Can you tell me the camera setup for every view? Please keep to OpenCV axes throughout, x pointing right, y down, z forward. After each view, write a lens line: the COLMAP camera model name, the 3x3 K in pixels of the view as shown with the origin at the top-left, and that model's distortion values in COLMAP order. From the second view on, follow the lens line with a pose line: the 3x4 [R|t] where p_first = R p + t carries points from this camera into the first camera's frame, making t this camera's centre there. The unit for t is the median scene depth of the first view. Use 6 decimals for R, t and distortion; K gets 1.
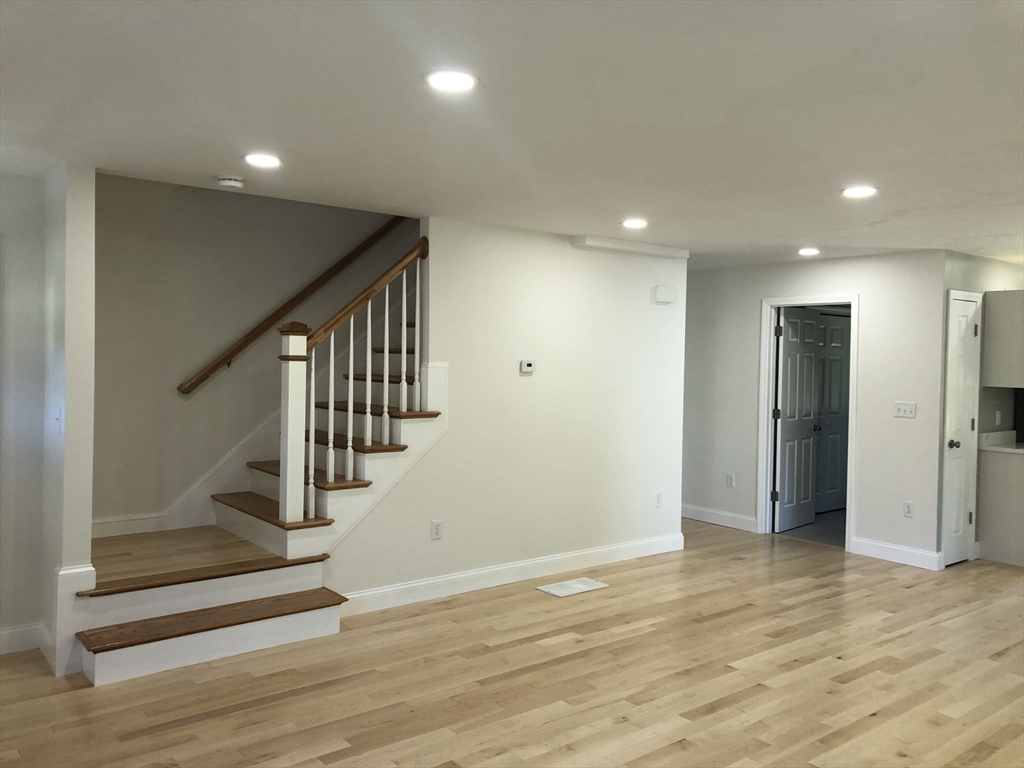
lens RADIAL K [[832.2, 0, 516.2], [0, 832.2, 369.0], [0, 0, 1]] dist [0.001580, 0.001530]
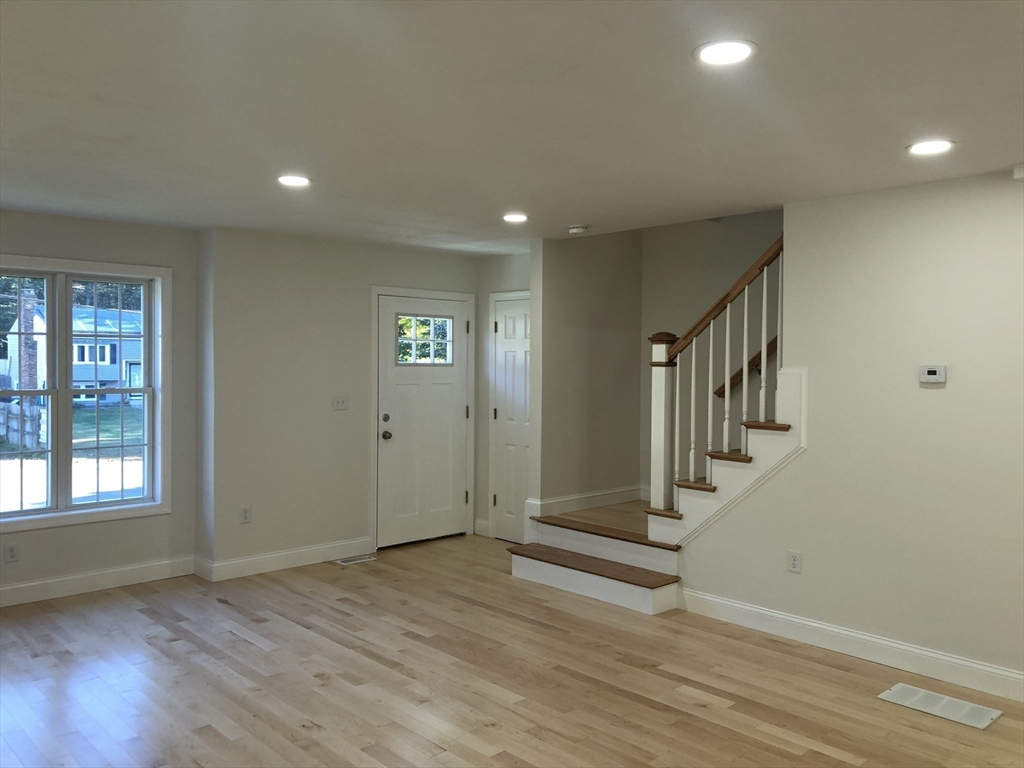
lens RADIAL K [[818.1, 0, 514.1], [0, 818.1, 372.4], [0, 0, 1]] dist [0.098178, -0.144228]
pose [[0.092745, -0.000005, -0.995690, 0.775149], [-0.024153, 0.999706, -0.002255, 0.005163], [0.995397, 0.024258, 0.092717, 0.651577]]
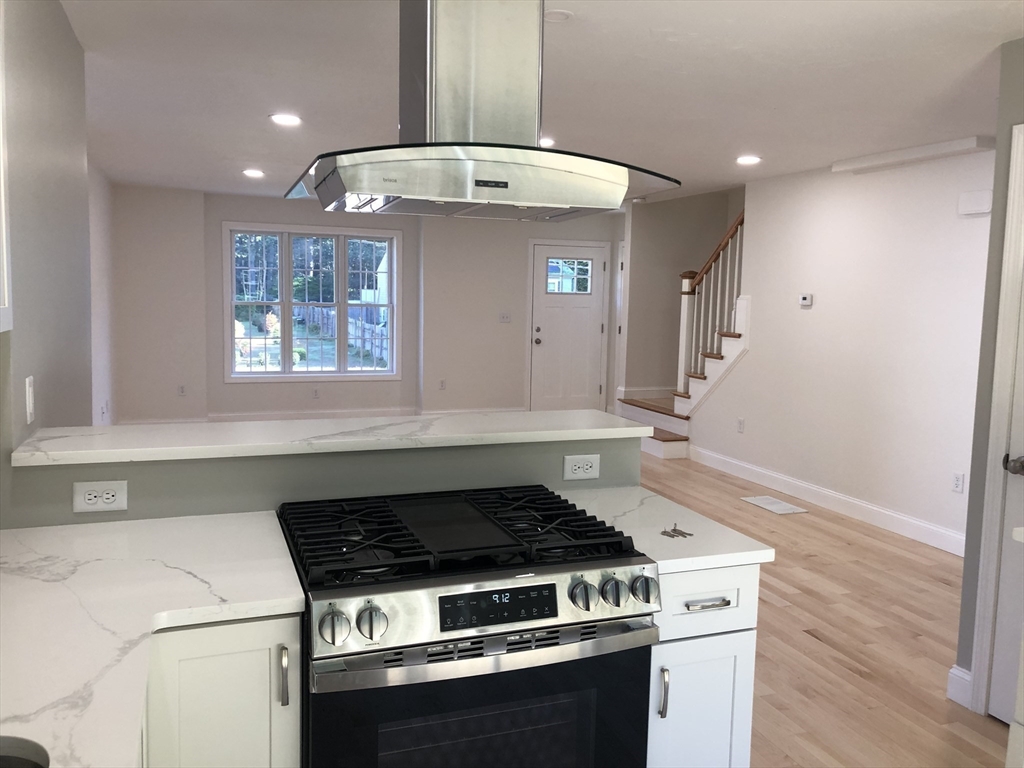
lens RADIAL K [[832.2, 0, 516.2], [0, 832.2, 369.0], [0, 0, 1]] dist [0.001580, 0.001530]
pose [[-0.304427, 0.066681, -0.950199, 1.309138], [-0.040759, 0.995721, 0.082935, 0.012682], [0.951663, 0.063977, -0.300407, 1.103785]]
